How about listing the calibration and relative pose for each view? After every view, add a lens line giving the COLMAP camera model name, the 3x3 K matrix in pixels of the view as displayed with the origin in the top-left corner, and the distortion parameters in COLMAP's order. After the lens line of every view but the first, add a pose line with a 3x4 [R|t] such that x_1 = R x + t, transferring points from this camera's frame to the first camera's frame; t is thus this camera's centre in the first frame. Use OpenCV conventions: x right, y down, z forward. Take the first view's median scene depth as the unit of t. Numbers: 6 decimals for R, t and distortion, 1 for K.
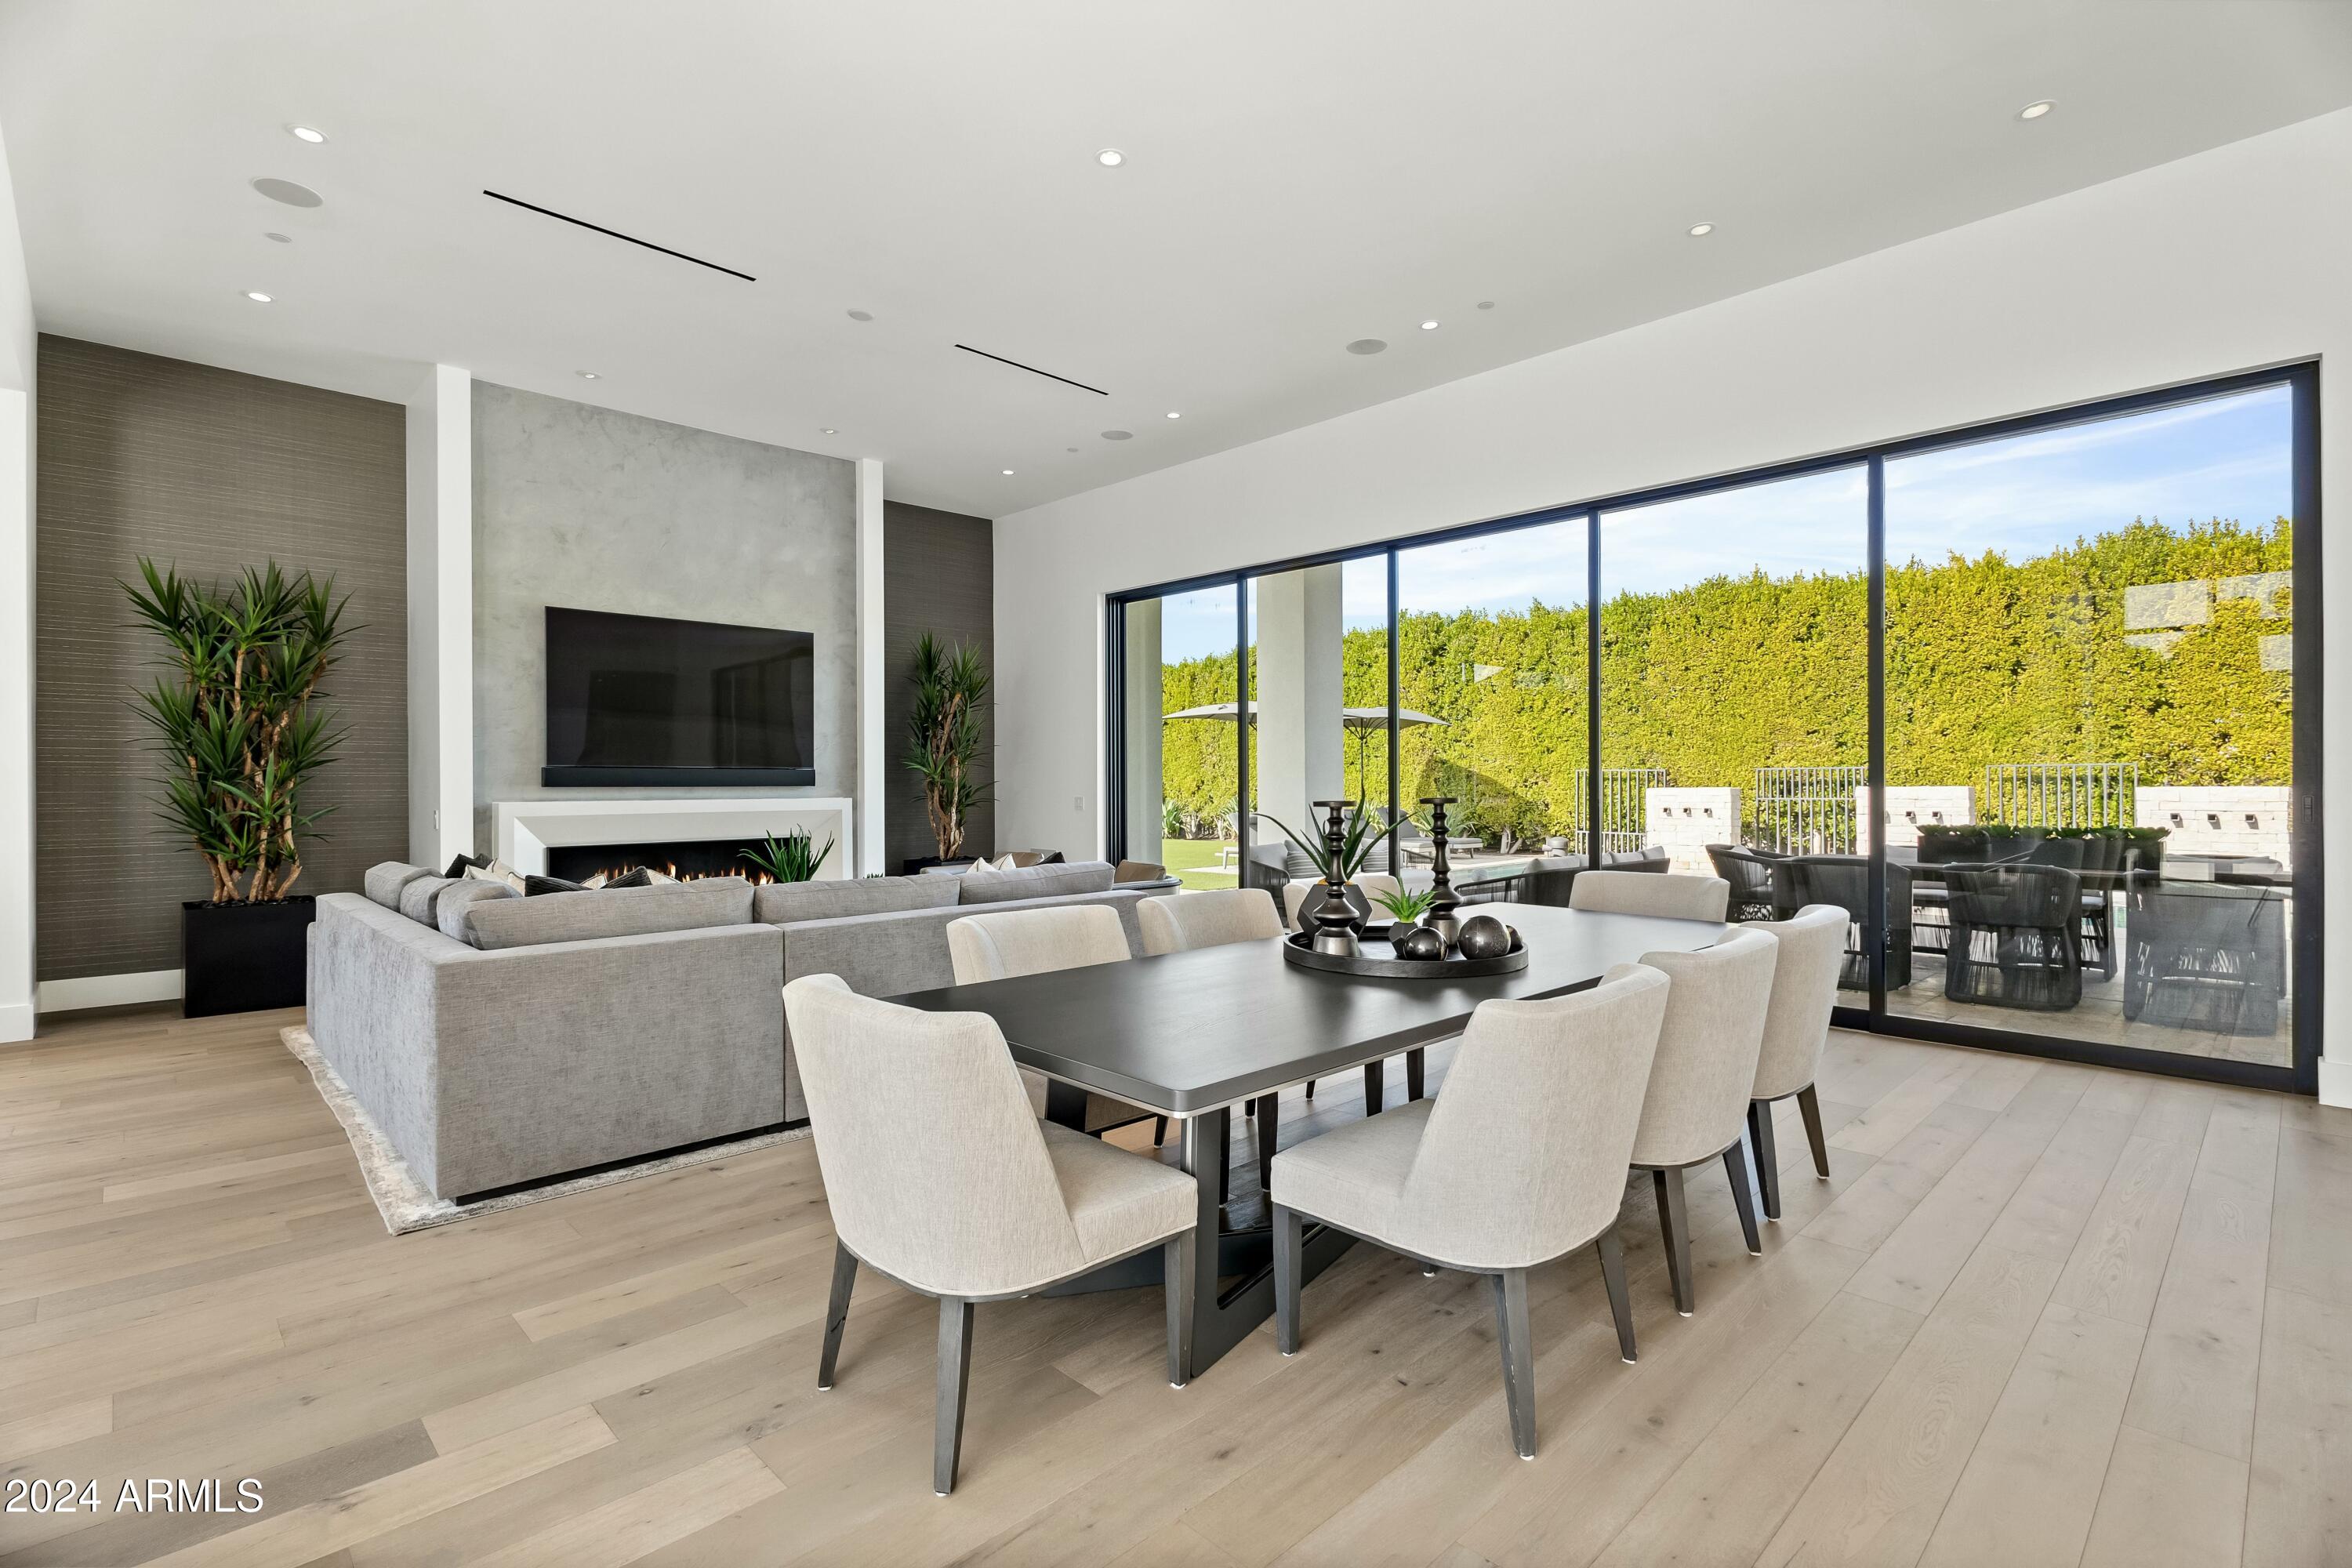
lens RADIAL K [[1094.7, 0, 1176.0], [0, 1094.7, 784.0], [0, 0, 1]] dist [0.004166, 0.000120]
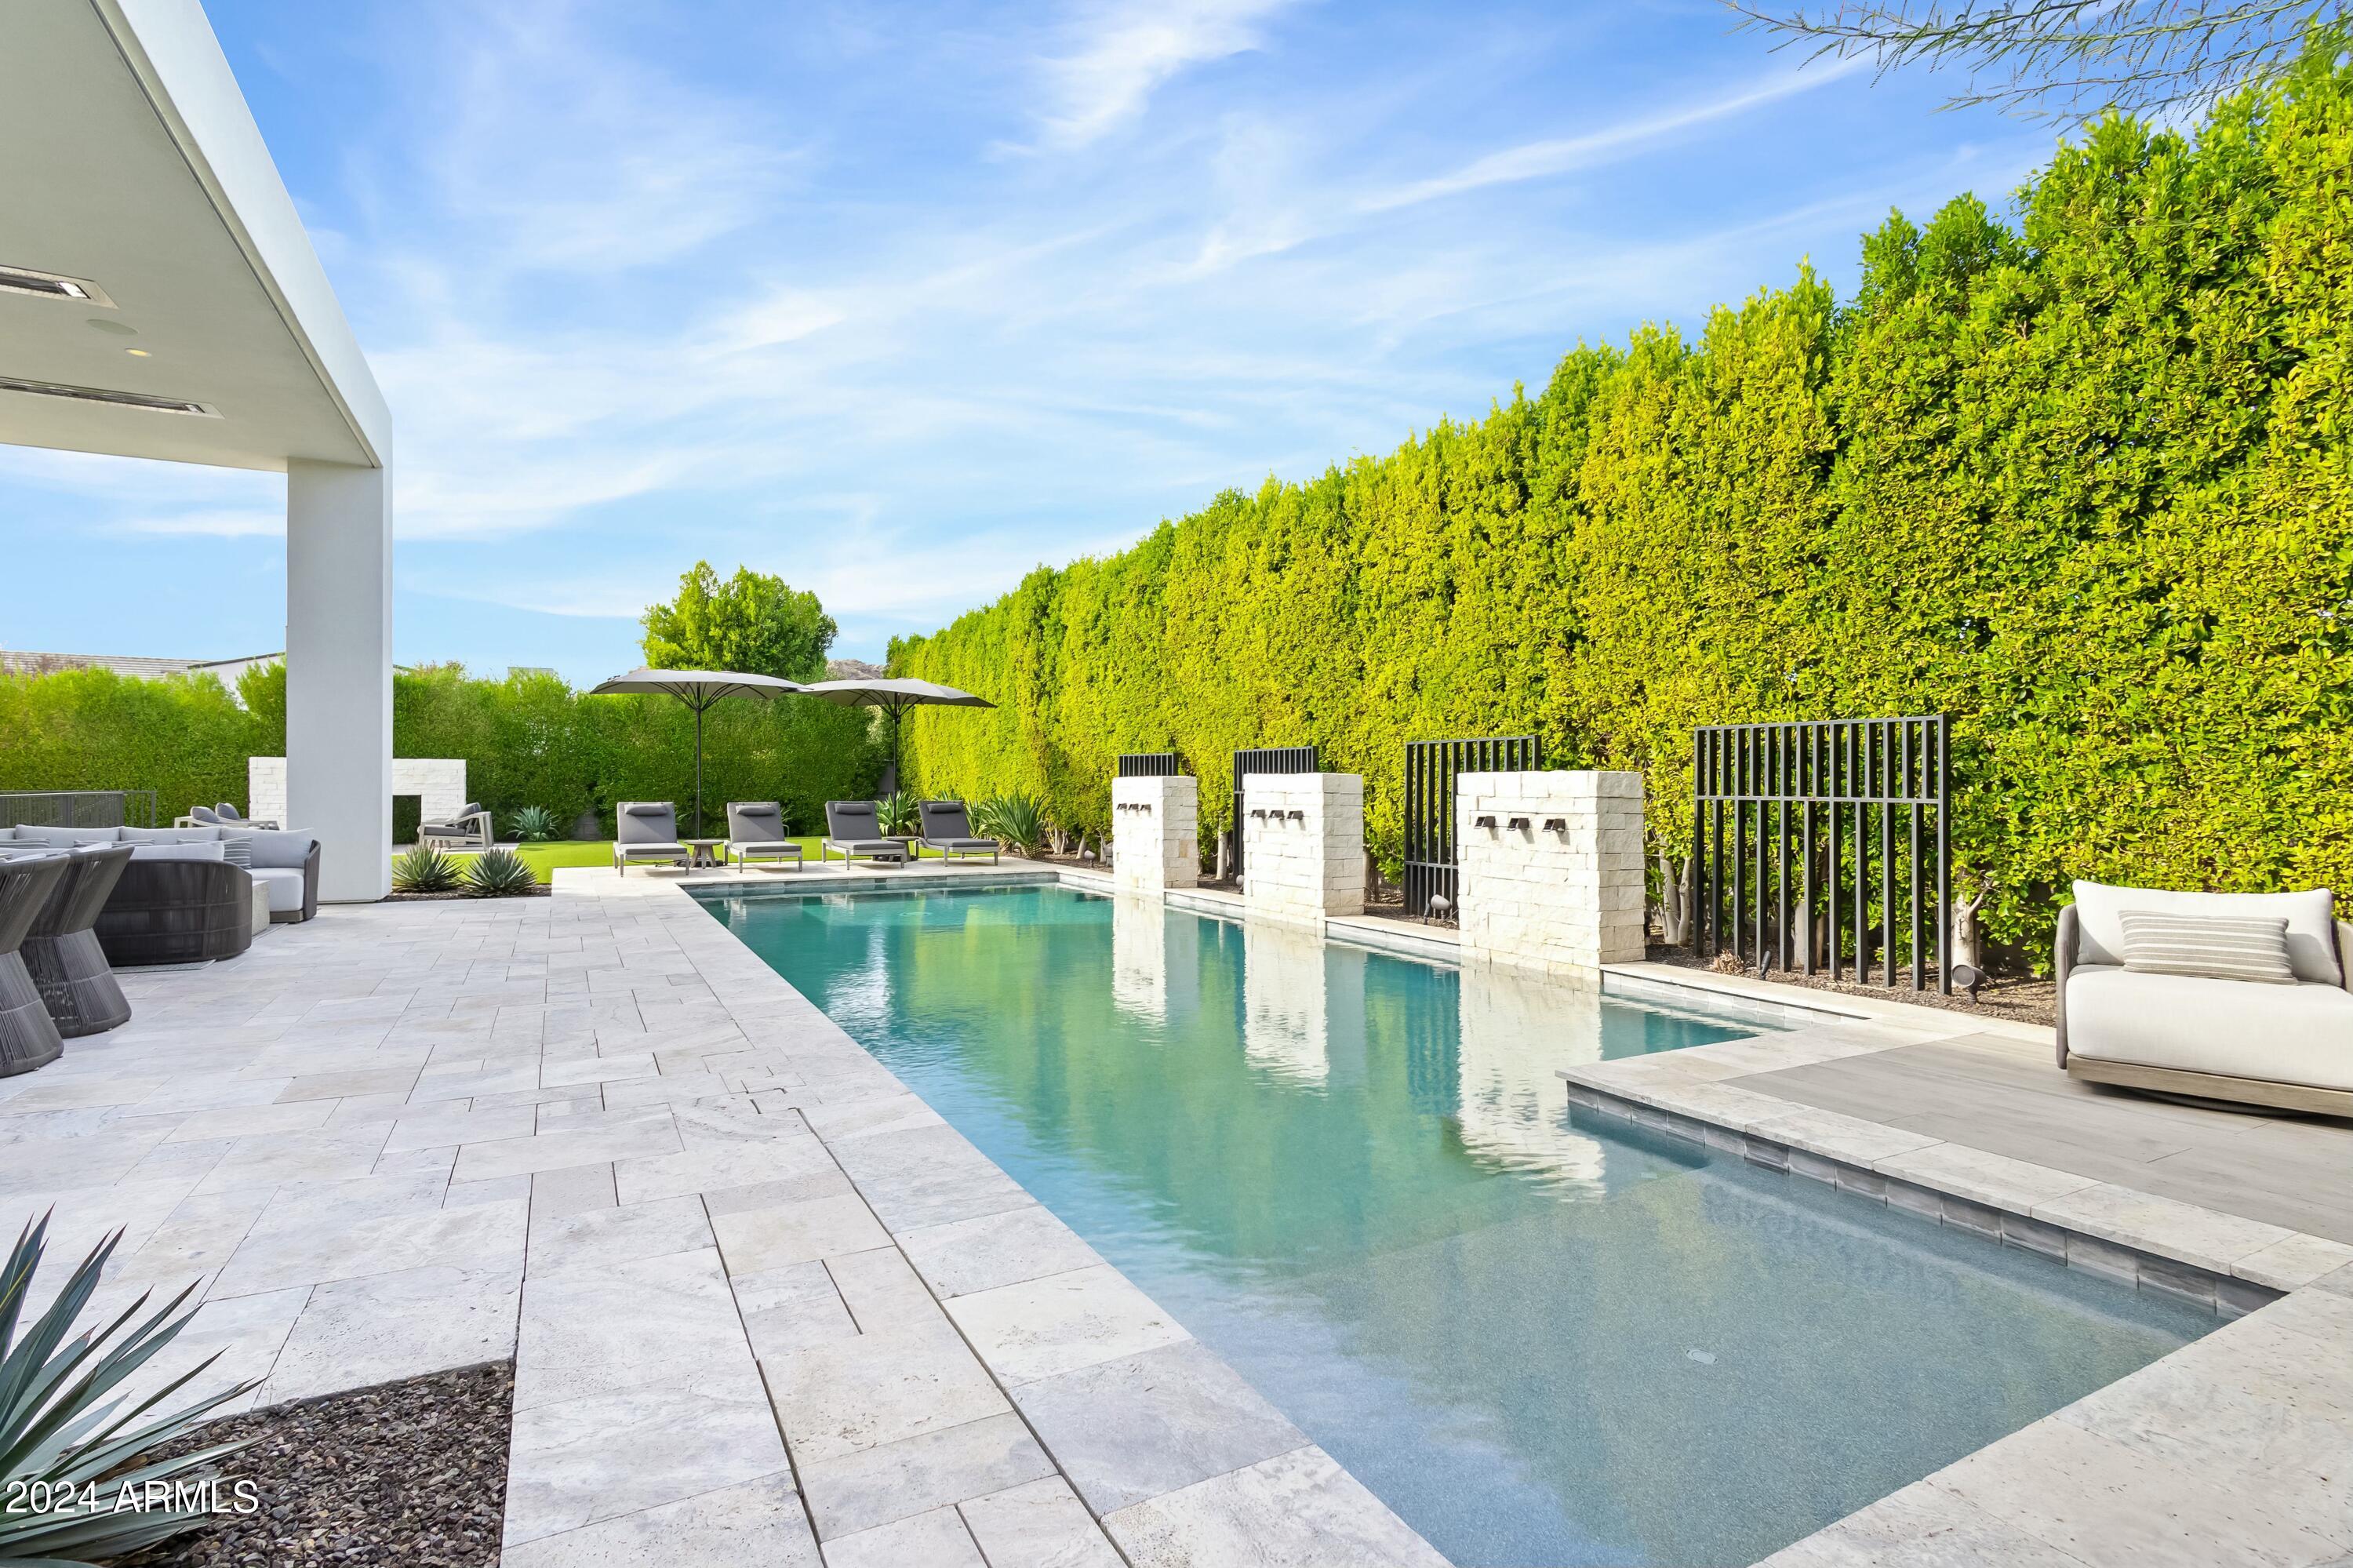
lens RADIAL K [[1126.0, 0, 1168.8], [0, 1126.0, 797.5], [0, 0, 1]] dist [0.005778, 0.000717]
pose [[0.962035, 0.011950, -0.272663, 0.833078], [-0.008839, 0.999881, 0.012636, 0.009866], [0.272782, -0.009746, 0.962027, 0.326520]]
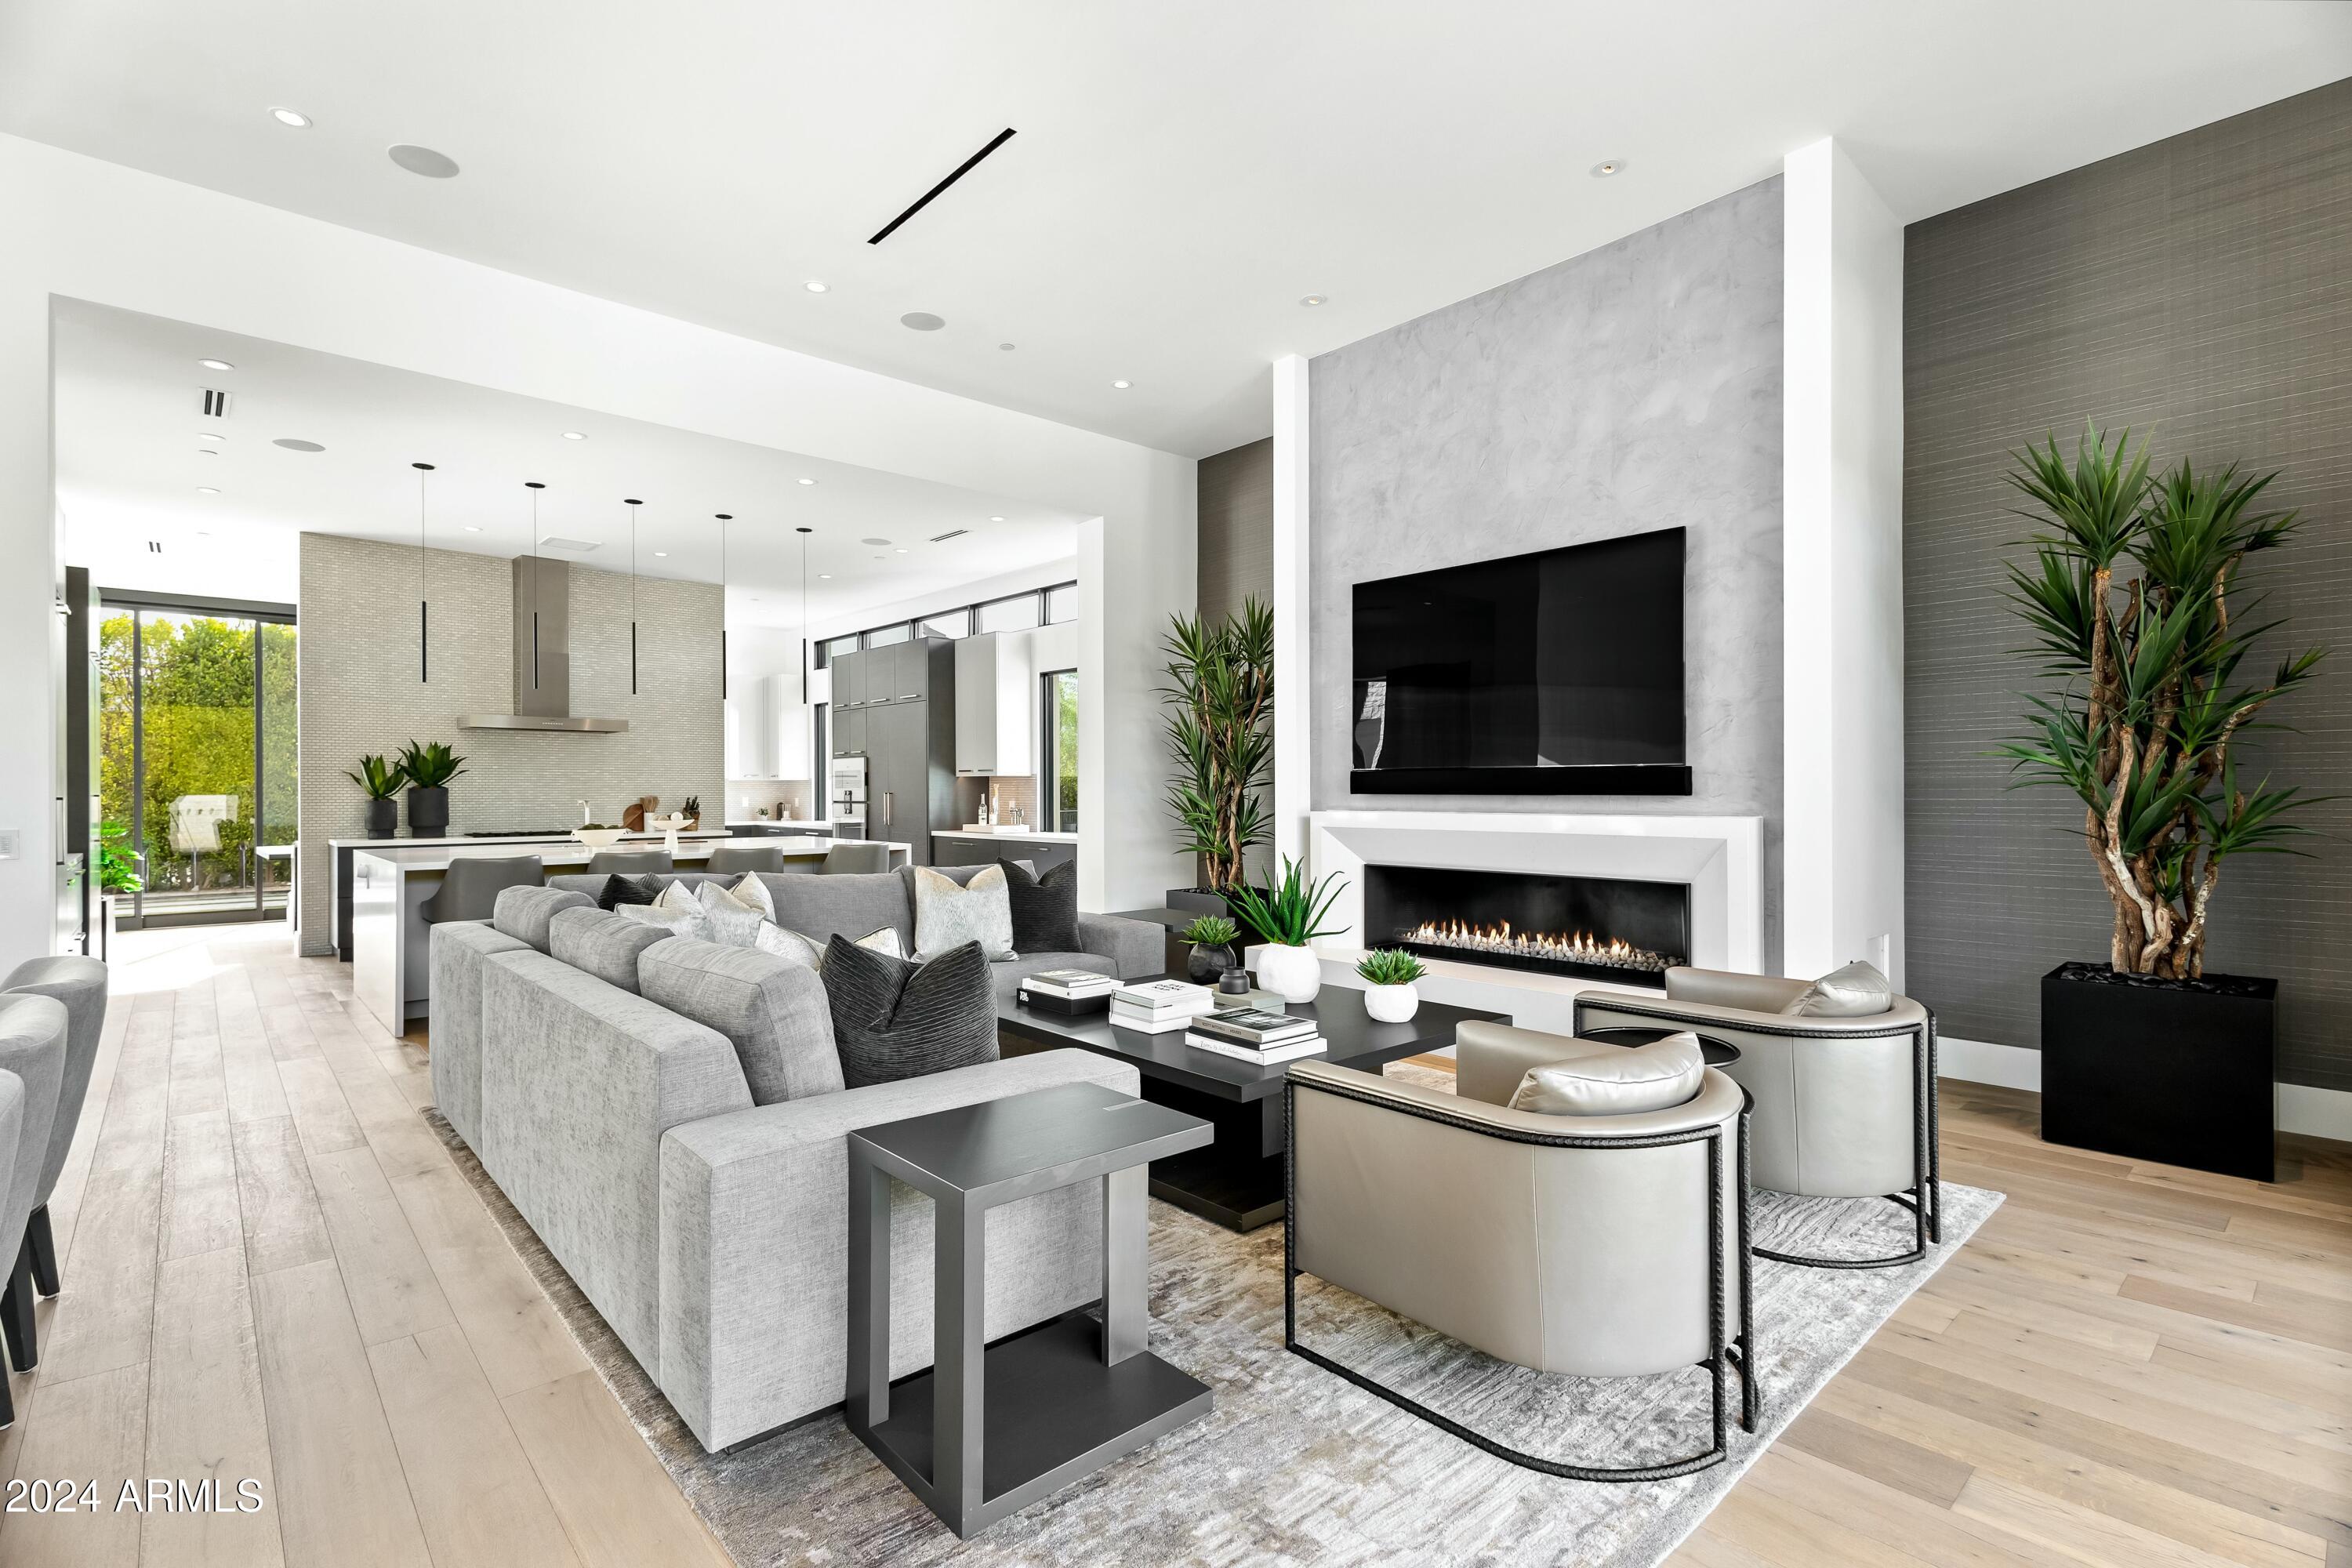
lens RADIAL K [[1078.5, 0, 1178.7], [0, 1078.5, 796.8], [0, 0, 1]] dist [0.002642, 0.000250]
pose [[-0.026263, 0.009671, -0.999608, 0.146990], [0.002909, 0.999950, 0.009598, -0.001852], [0.999651, -0.002656, -0.026290, 0.464059]]
